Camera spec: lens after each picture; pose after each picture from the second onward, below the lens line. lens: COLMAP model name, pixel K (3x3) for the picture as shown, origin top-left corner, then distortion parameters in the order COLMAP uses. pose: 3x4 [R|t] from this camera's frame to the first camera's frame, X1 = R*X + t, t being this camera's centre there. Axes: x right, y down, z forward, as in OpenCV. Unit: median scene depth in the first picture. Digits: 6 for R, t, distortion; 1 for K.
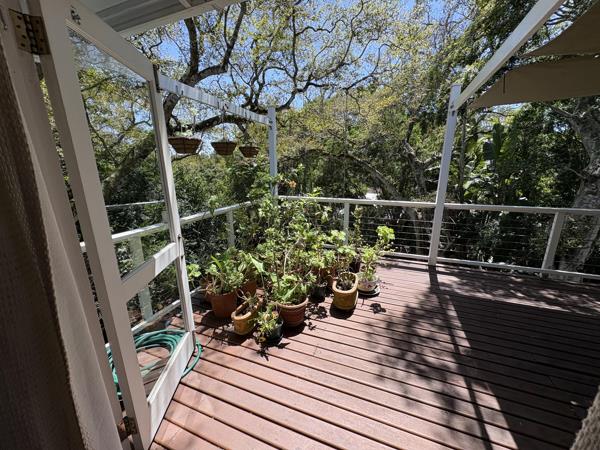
lens RADIAL K [[239.1, 0, 299.5], [0, 239.1, 225.4], [0, 0, 1]] dist [-0.000190, 0.000501]
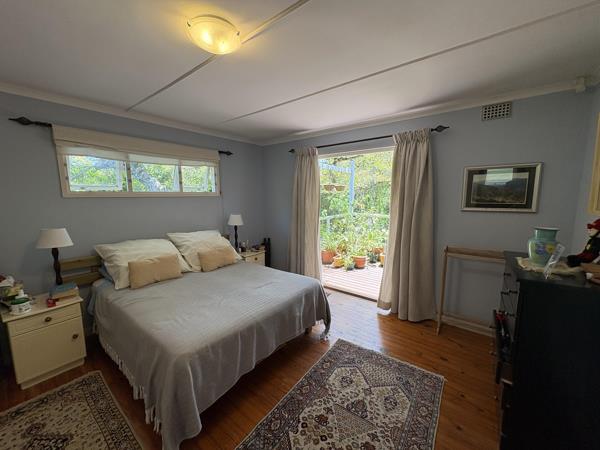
lens RADIAL K [[239.1, 0, 301.4], [0, 239.1, 224.6], [0, 0, 1]] dist [-0.000190, 0.000501]
pose [[0.959655, 0.044252, -0.277676, 0.044118], [-0.074398, 0.992304, -0.098982, 0.227497], [0.271159, 0.115647, 0.955562, -1.026423]]
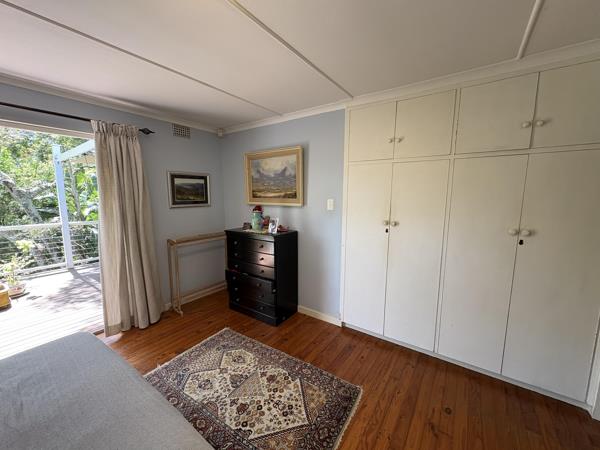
lens RADIAL K [[239.1, 0, 298.7], [0, 239.1, 225.1], [0, 0, 1]] dist [-0.000190, 0.000501]
pose [[0.240225, -0.115694, 0.963798, -0.533016], [0.225469, 0.972369, 0.060525, 0.178268], [-0.944169, 0.202766, 0.259673, -0.798823]]
